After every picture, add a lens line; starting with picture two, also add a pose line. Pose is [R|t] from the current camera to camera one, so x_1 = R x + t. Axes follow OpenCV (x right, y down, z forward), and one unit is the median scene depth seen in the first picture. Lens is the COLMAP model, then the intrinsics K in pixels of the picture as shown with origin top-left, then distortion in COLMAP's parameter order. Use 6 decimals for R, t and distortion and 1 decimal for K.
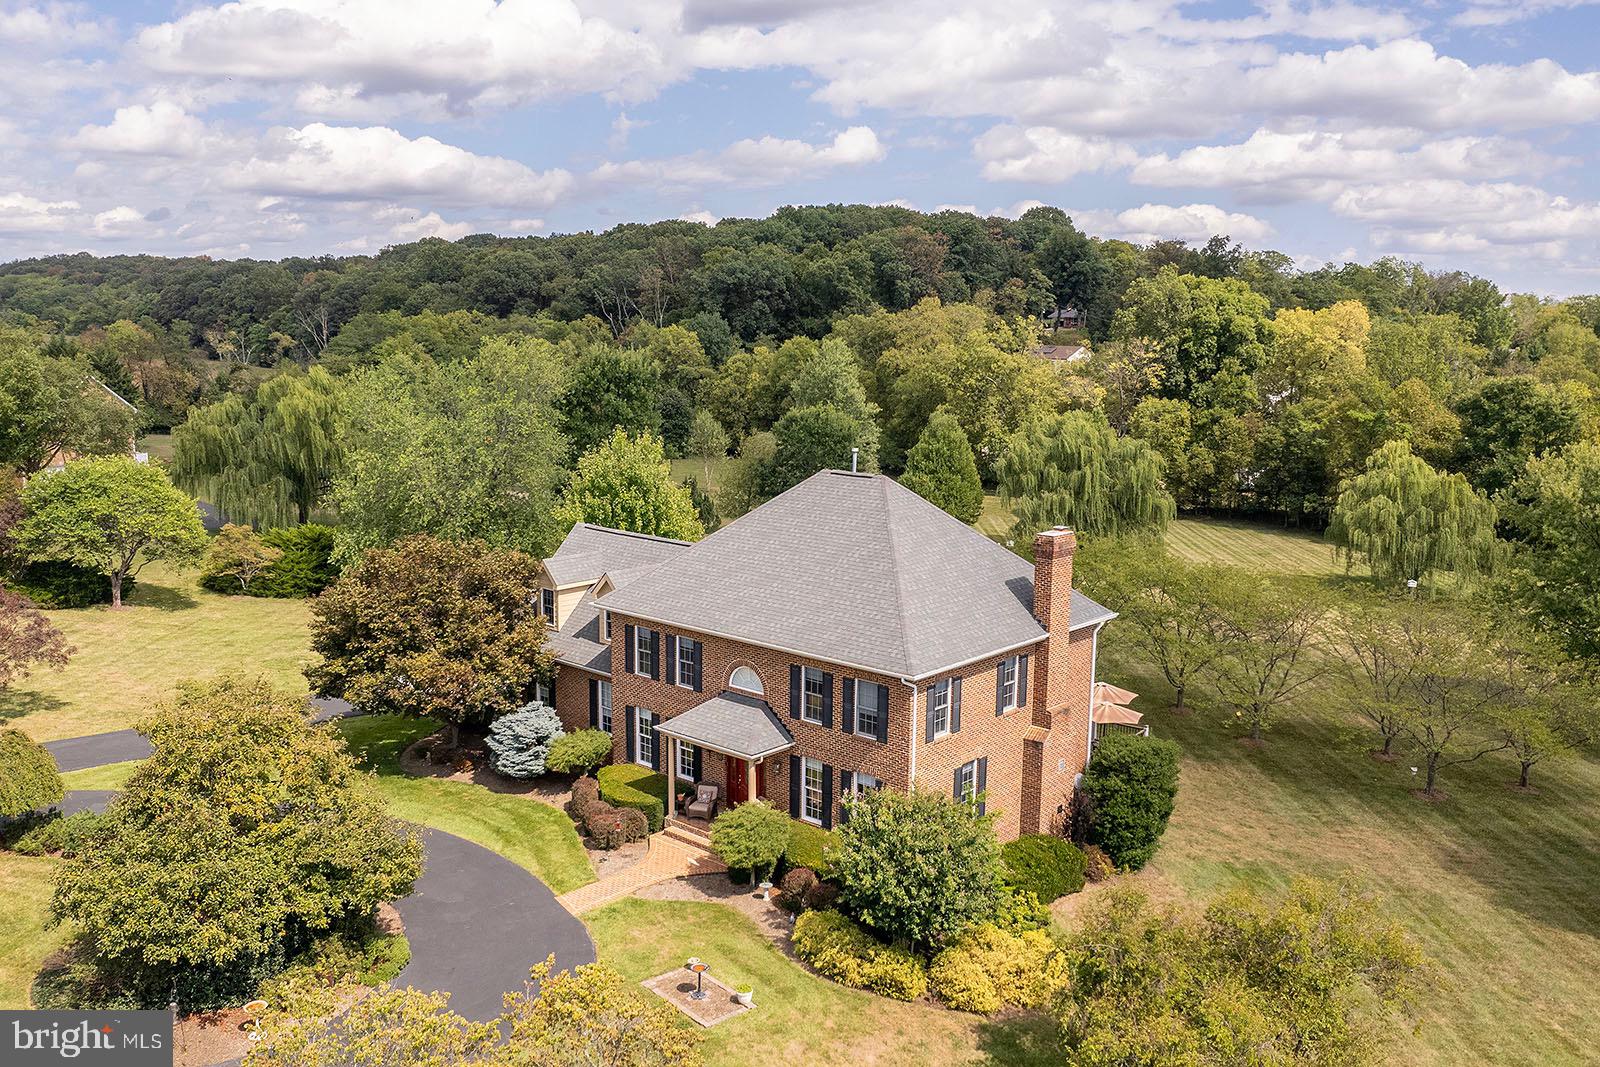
lens RADIAL K [[1356.2, 0, 777.3], [0, 1356.2, 536.3], [0, 0, 1]] dist [-0.070747, 0.039783]
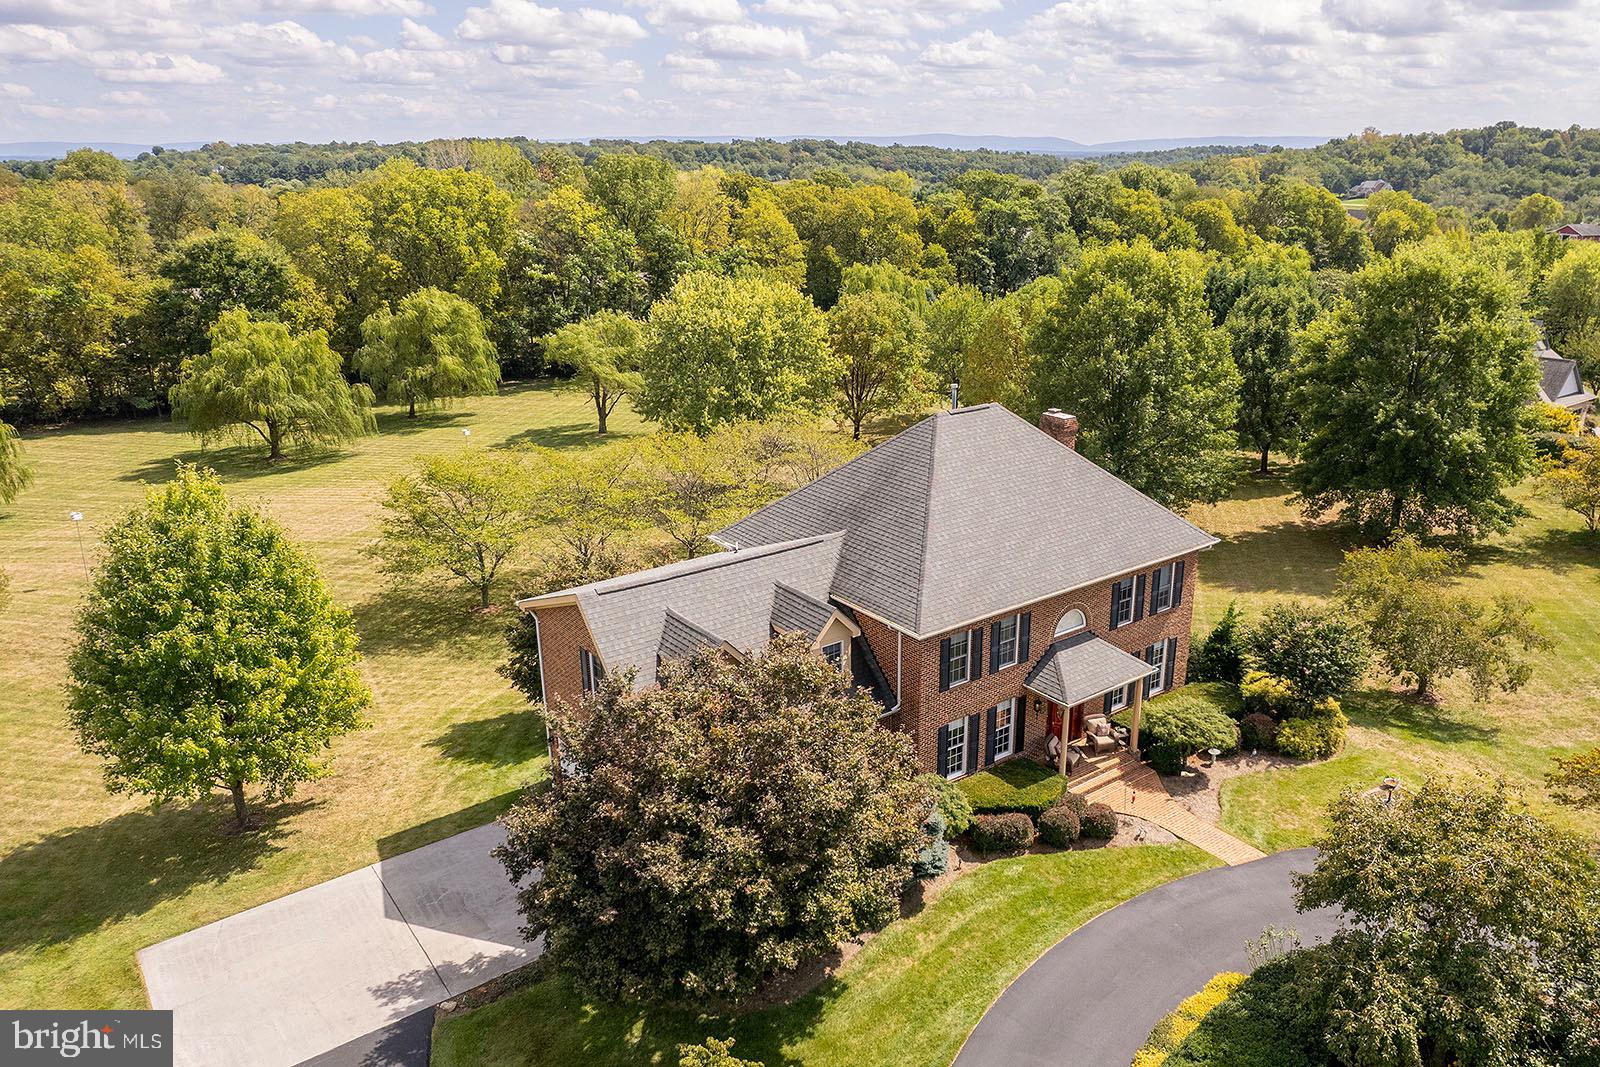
lens RADIAL K [[1195.3, 0, 862.9], [0, 1195.3, 535.0], [0, 0, 1]] dist [-0.081225, 0.070589]
pose [[0.166897, -0.318703, 0.933045, -0.784557], [0.160829, 0.942444, 0.293146, -0.222330], [-0.972769, 0.101135, 0.208548, 0.861549]]
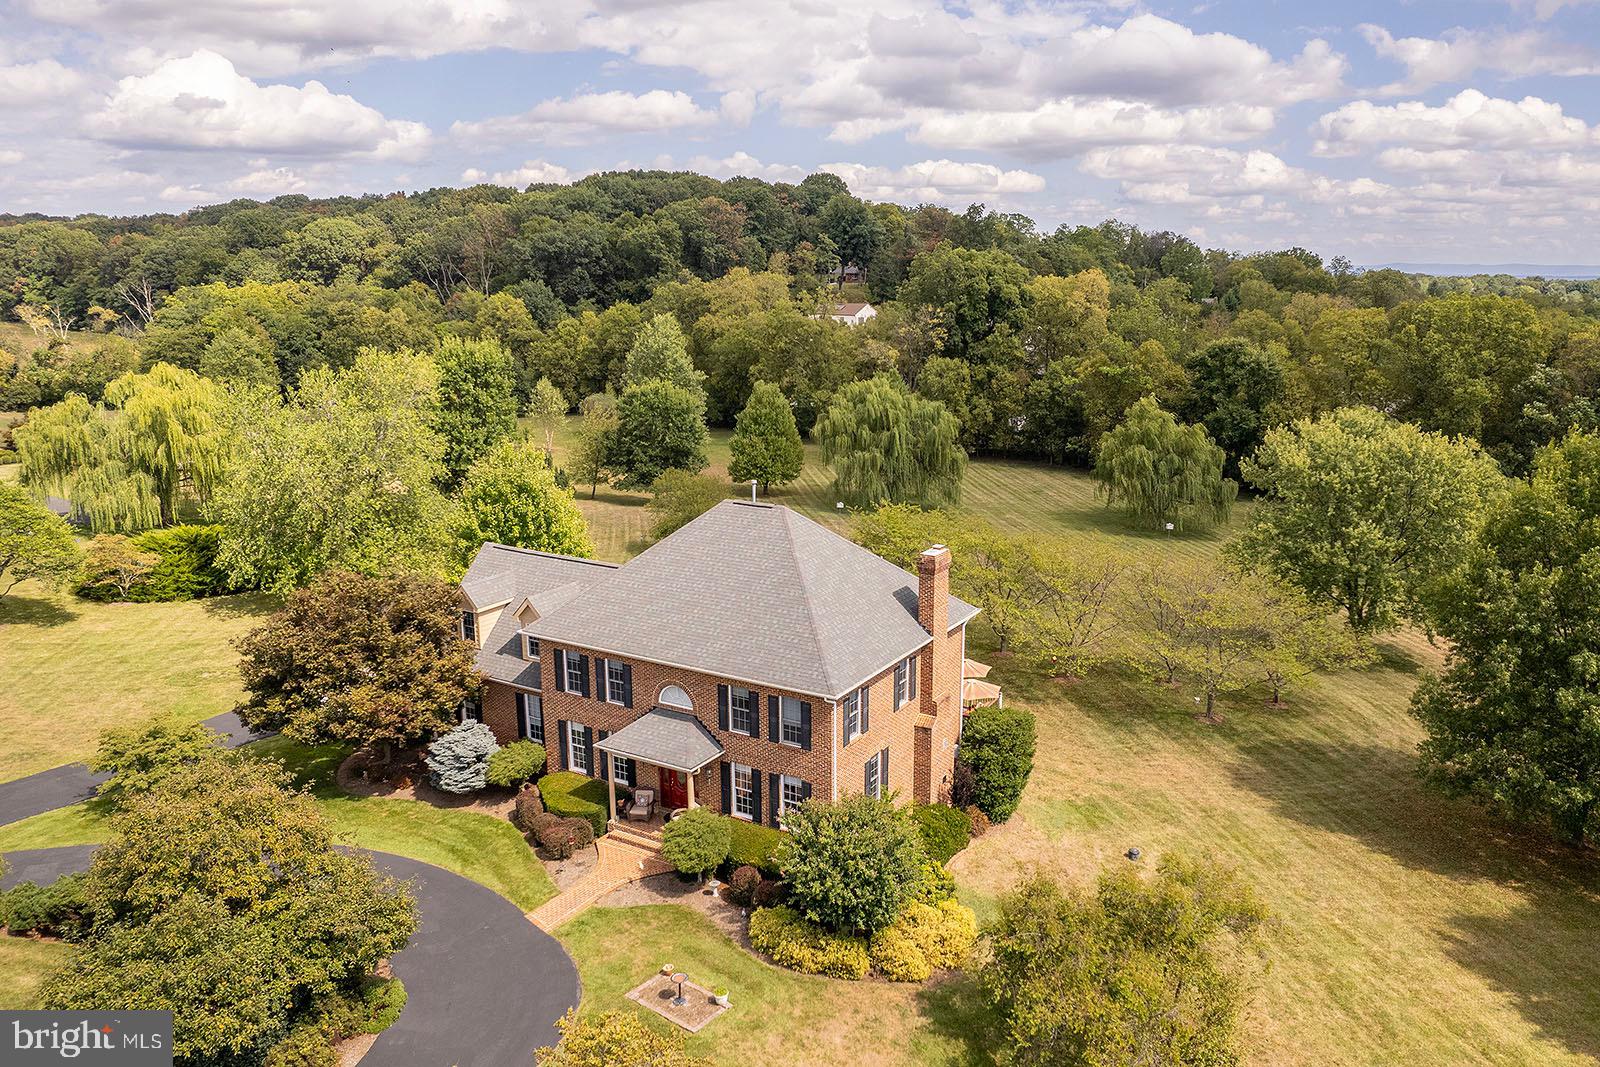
lens RADIAL K [[1195.3, 0, 862.9], [0, 1195.3, 535.0], [0, 0, 1]] dist [-0.081225, 0.070589]
pose [[0.973420, -0.056421, 0.221969, -0.075062], [0.041720, 0.996648, 0.070372, -0.082460], [-0.225195, -0.059240, 0.972511, 0.008441]]
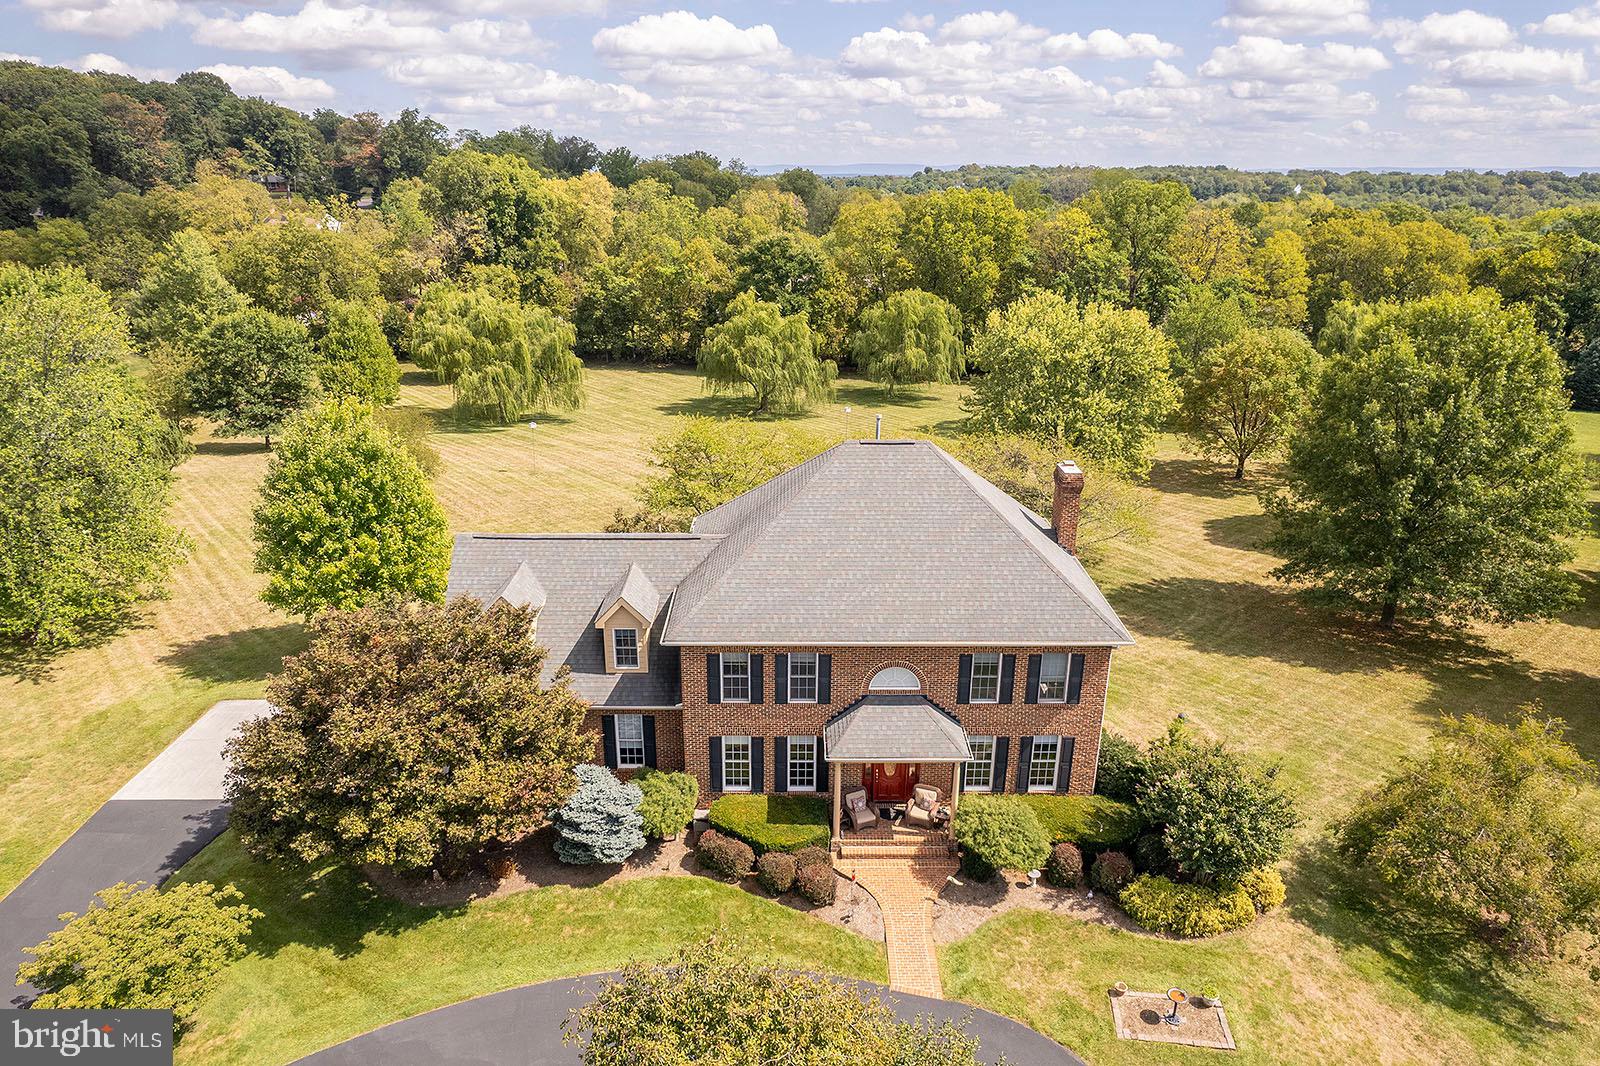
lens RADIAL K [[1042.6, 0, 794.7], [0, 1042.6, 529.1], [0, 0, 1]] dist [-0.078798, 0.076157]
pose [[0.735628, -0.229747, 0.637235, -0.471735], [0.112681, 0.969123, 0.219325, -0.152236], [-0.667948, -0.089537, 0.738802, 0.458226]]
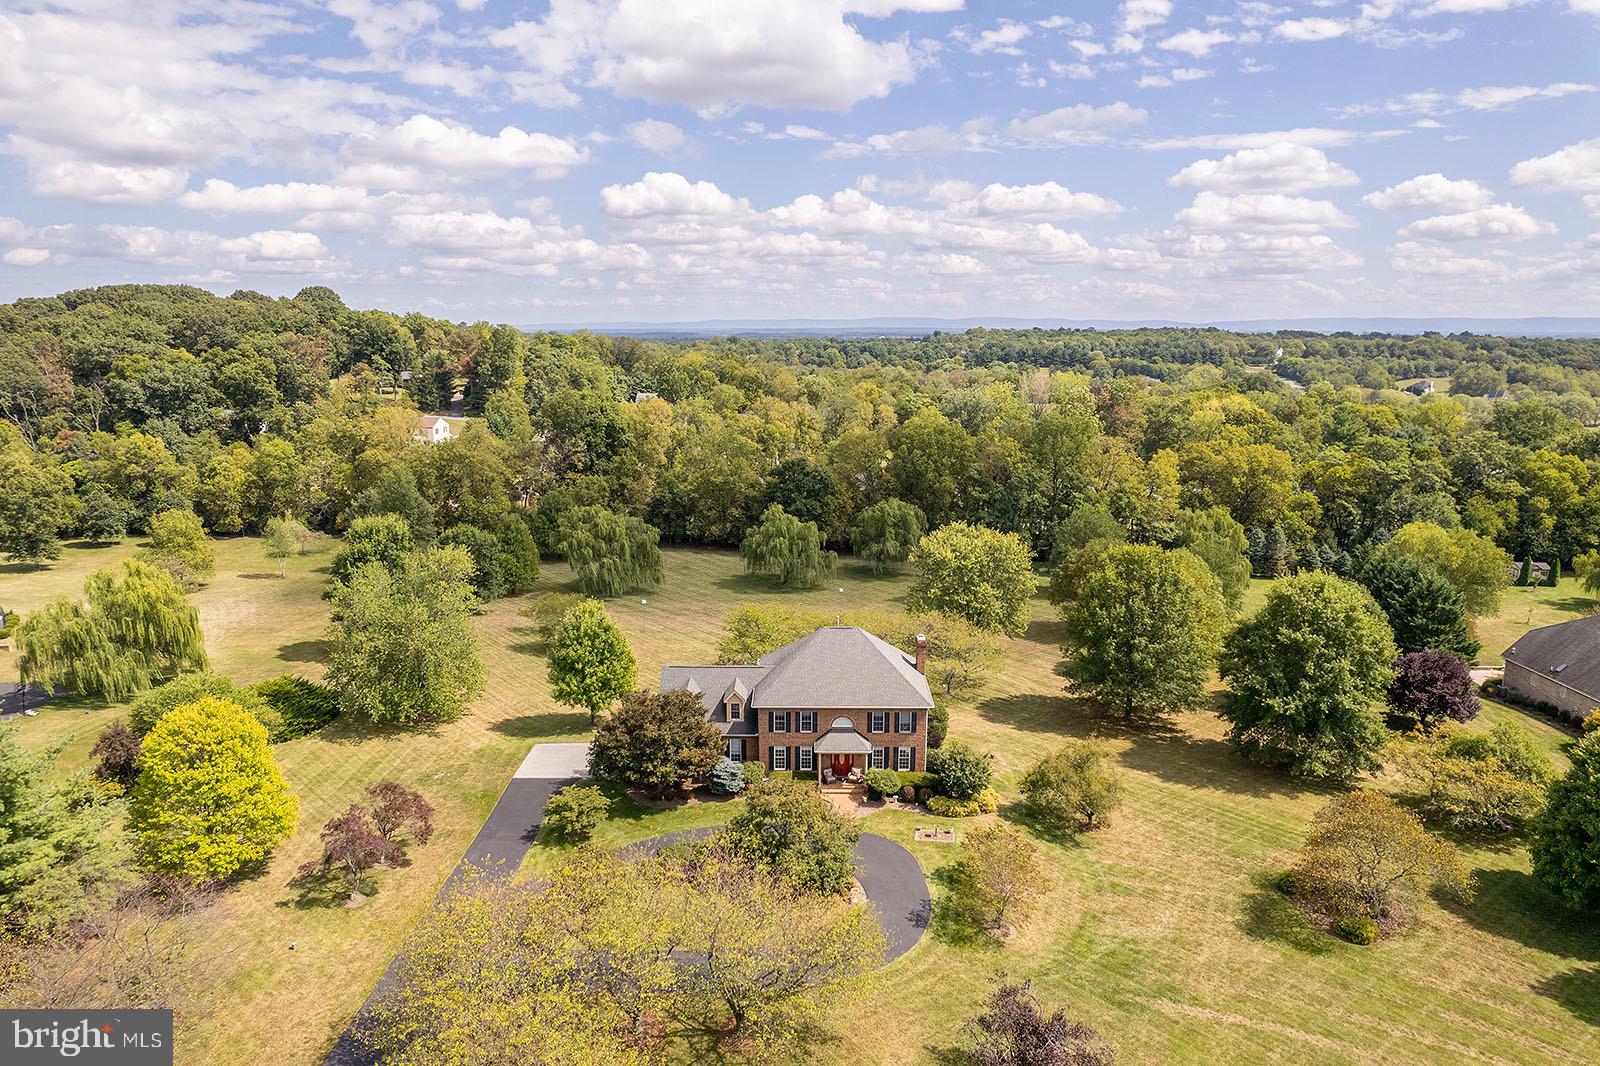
lens RADIAL K [[1042.6, 0, 794.7], [0, 1042.6, 529.1], [0, 0, 1]] dist [-0.078798, 0.076157]
pose [[0.746994, -0.140635, 0.649786, -1.138732], [0.115043, 0.989970, 0.082008, -0.366035], [-0.654802, 0.013494, 0.755680, -0.336933]]
